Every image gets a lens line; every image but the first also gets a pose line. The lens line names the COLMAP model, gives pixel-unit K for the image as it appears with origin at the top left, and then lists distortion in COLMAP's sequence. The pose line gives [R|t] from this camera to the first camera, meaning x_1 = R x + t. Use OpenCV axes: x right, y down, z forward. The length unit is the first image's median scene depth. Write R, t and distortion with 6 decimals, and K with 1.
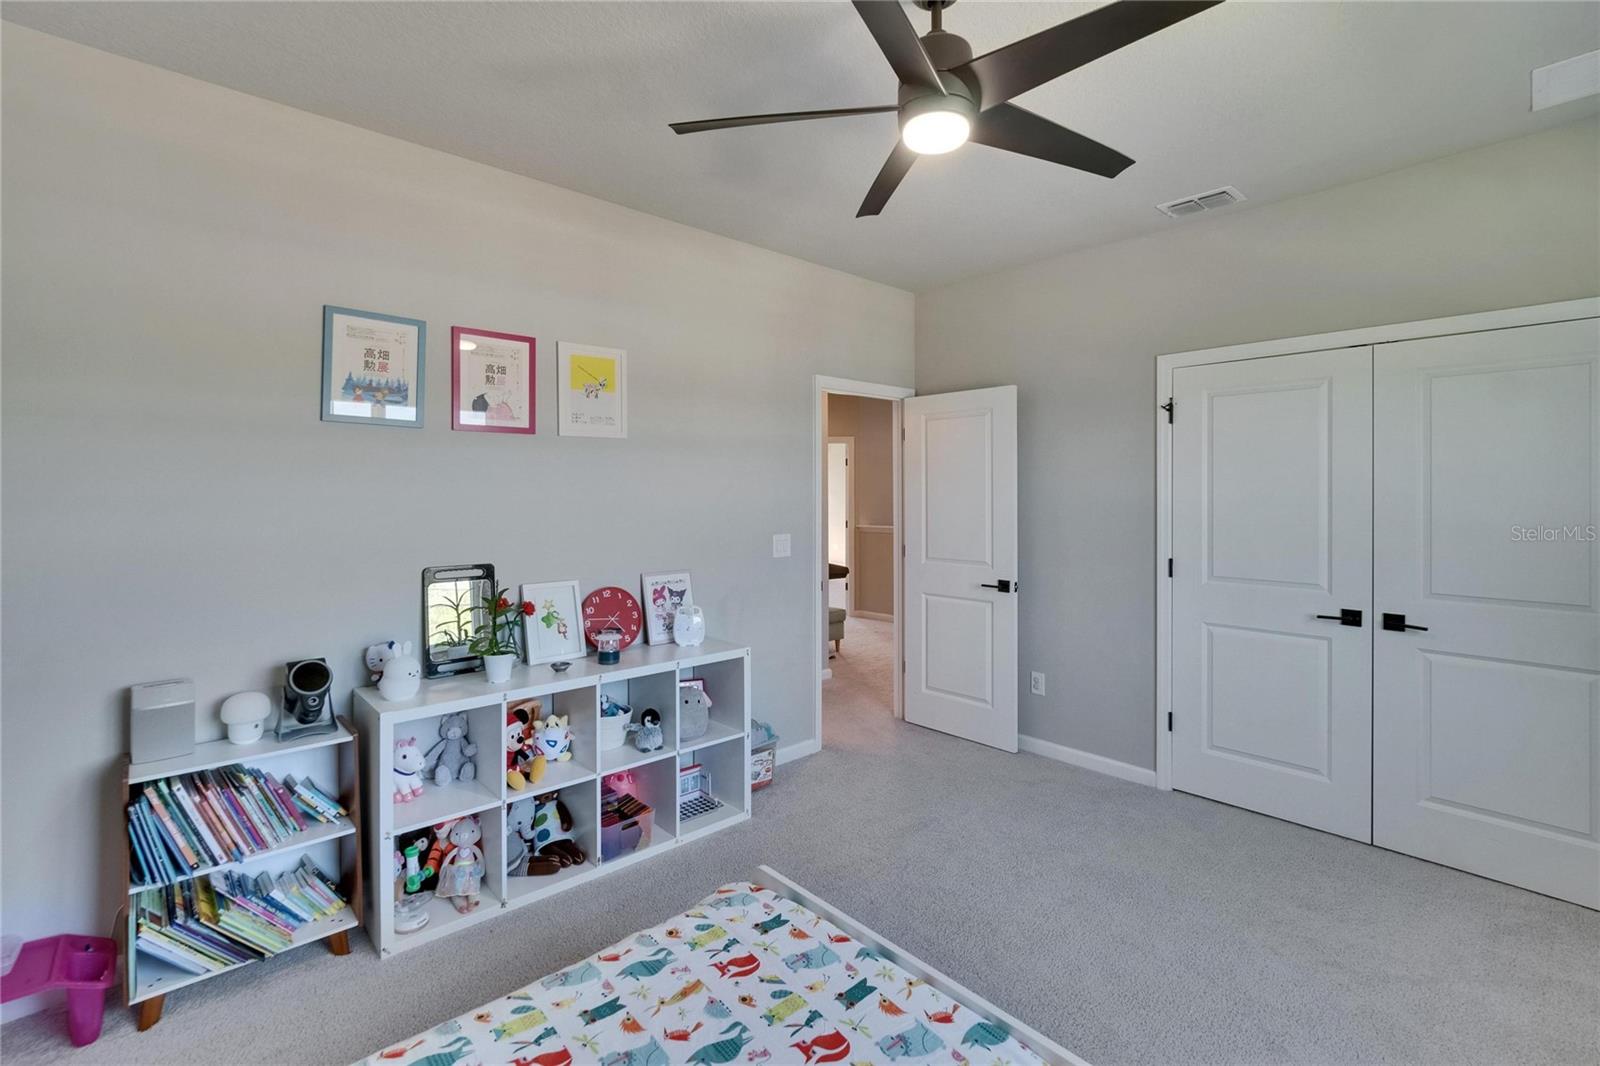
lens RADIAL K [[707.1, 0, 799.4], [0, 707.1, 508.5], [0, 0, 1]] dist [0.000455, -0.000055]
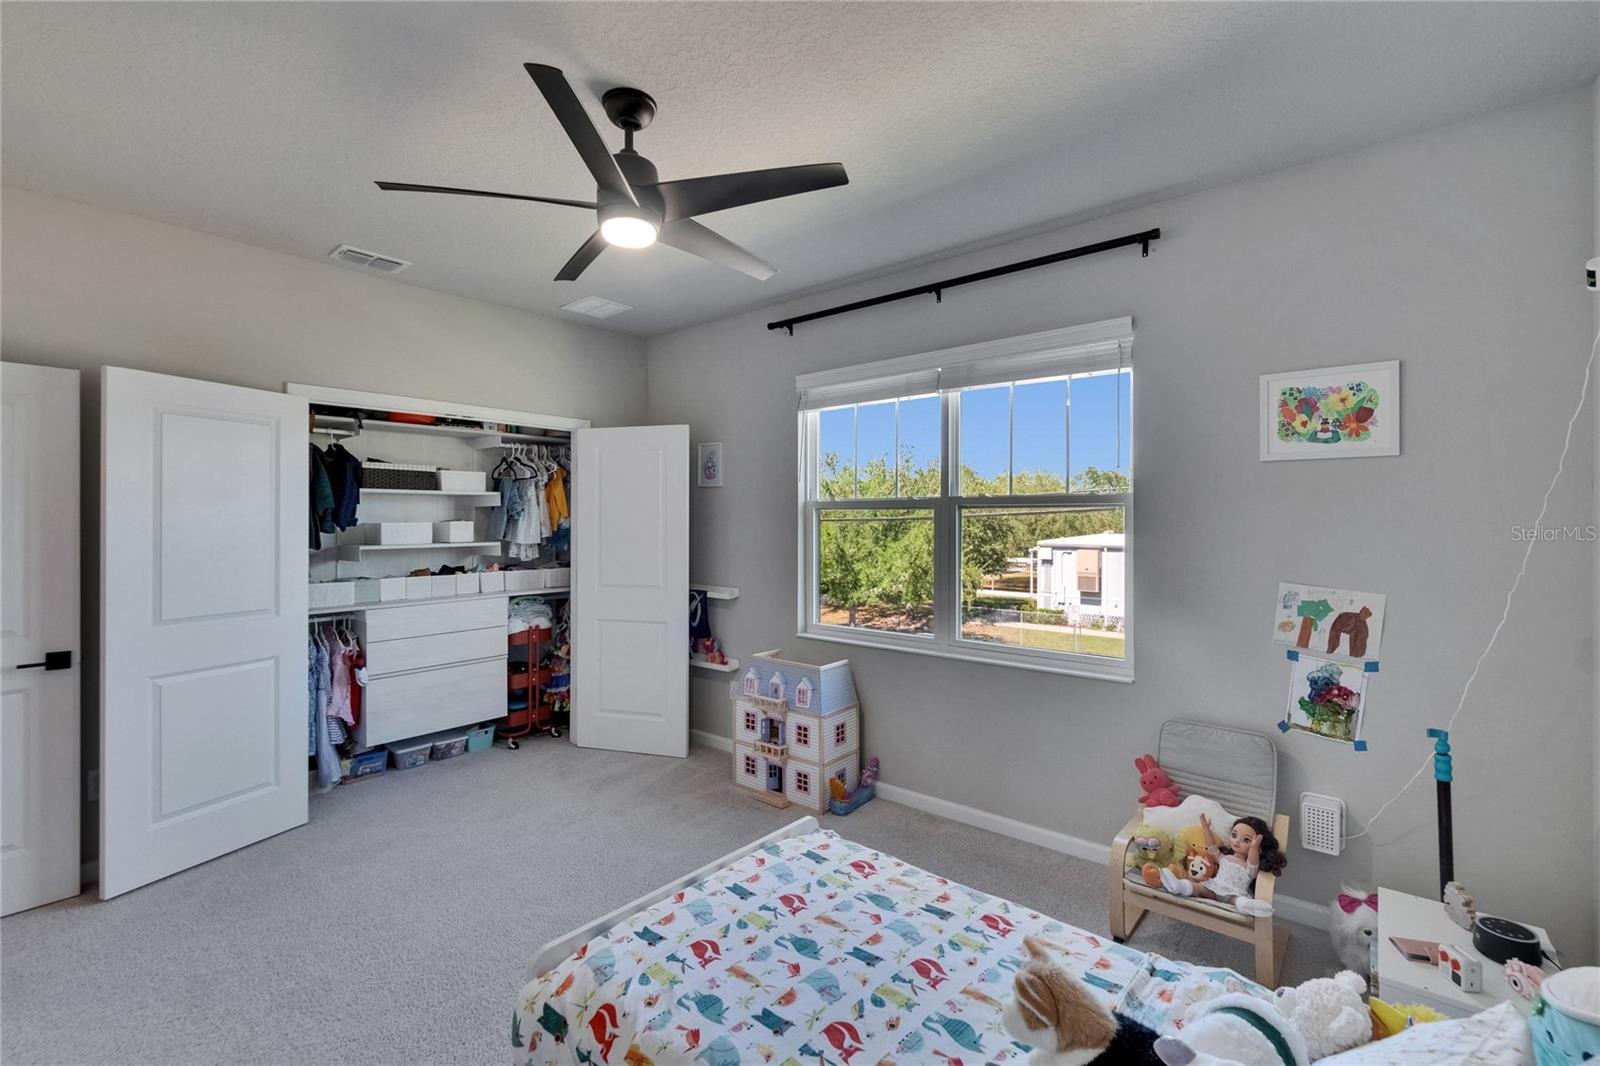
lens RADIAL K [[699.6, 0, 800.0], [0, 699.6, 533.0], [0, 0, 1]] dist [0.000072, -0.000018]
pose [[-0.147239, 0.001325, 0.989100, -1.127786], [0.008038, 0.999968, -0.000143, 0.001458], [-0.989068, 0.007929, -0.147245, 0.966093]]
